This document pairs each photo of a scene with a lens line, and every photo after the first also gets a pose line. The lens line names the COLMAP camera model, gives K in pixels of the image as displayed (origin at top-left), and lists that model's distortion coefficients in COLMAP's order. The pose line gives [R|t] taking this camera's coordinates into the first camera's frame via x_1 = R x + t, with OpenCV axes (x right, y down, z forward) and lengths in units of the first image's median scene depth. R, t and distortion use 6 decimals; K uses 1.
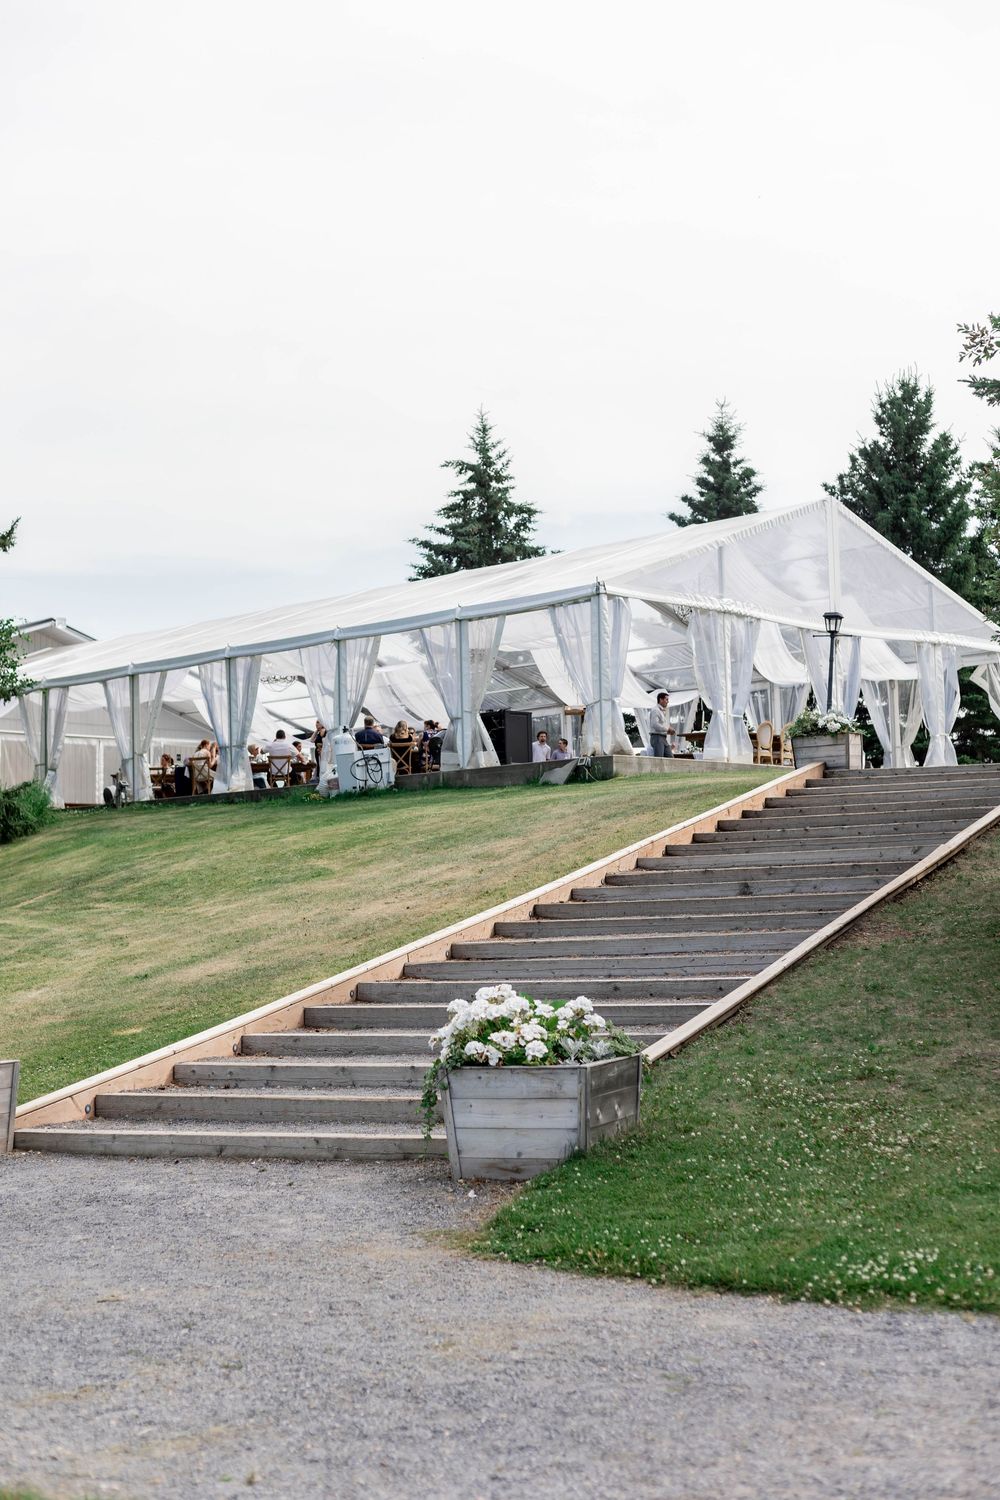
lens RADIAL K [[2052.1, 0, 500.0], [0, 2052.1, 750.0], [0, 0, 1]] dist [0.016514, 0.005177]
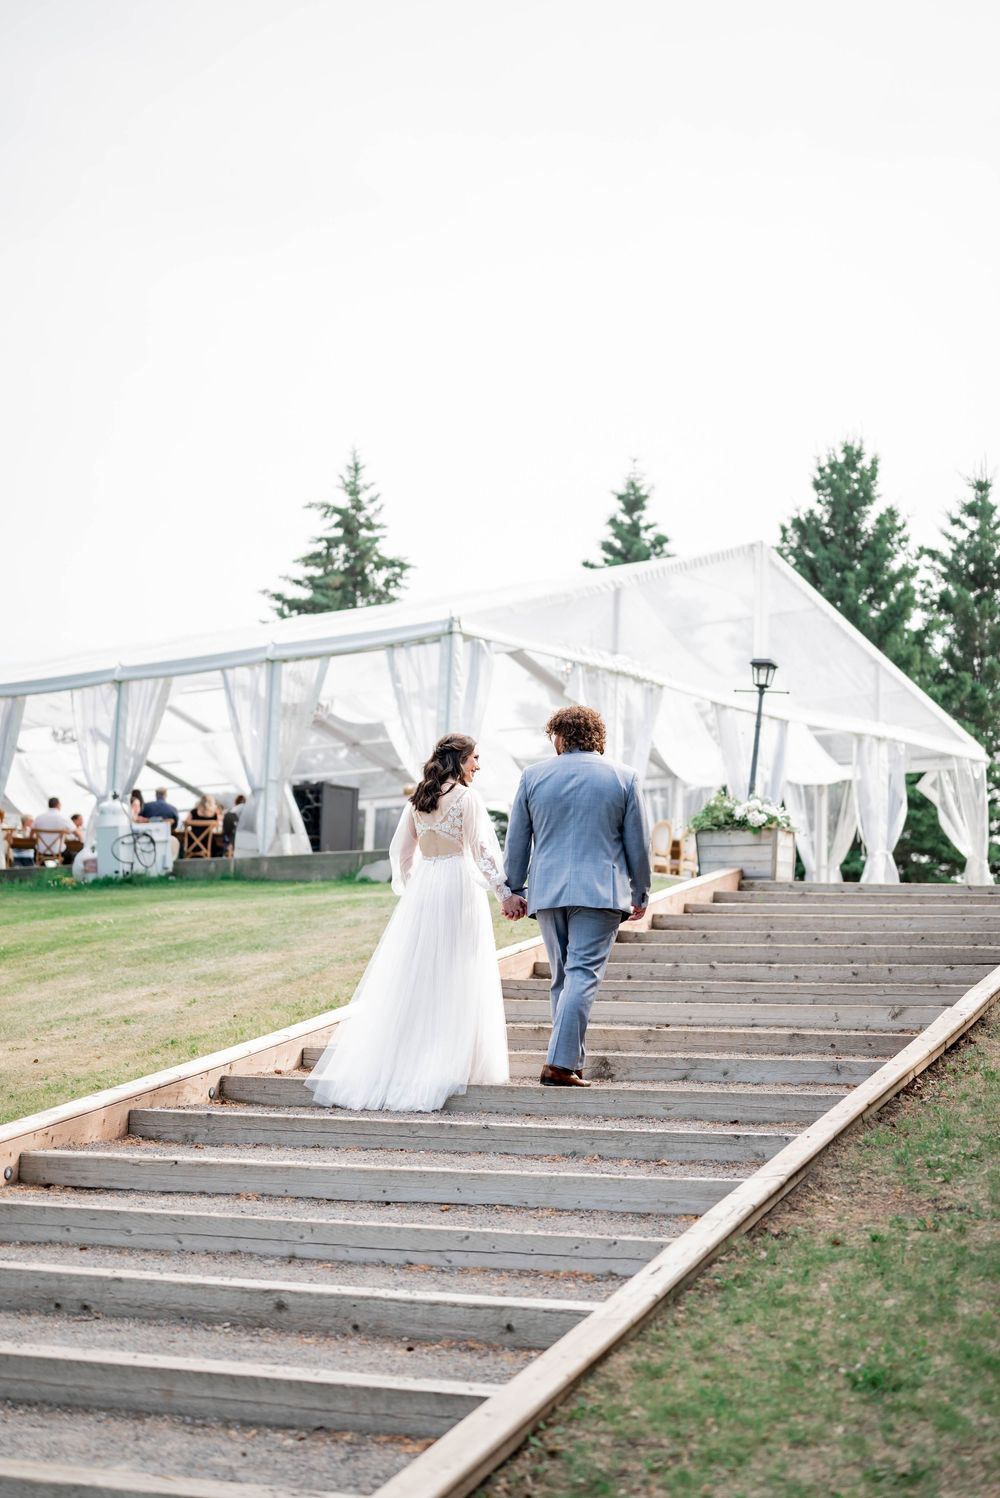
lens RADIAL K [[2129.0, 0, 500.0], [0, 2129.0, 749.0], [0, 0, 1]] dist [0.012319, -0.118403]
pose [[0.996897, 0.062816, 0.047446, 0.027781], [-0.060246, 0.996734, -0.053770, 0.006462], [-0.050669, 0.050744, 0.997426, 0.197194]]
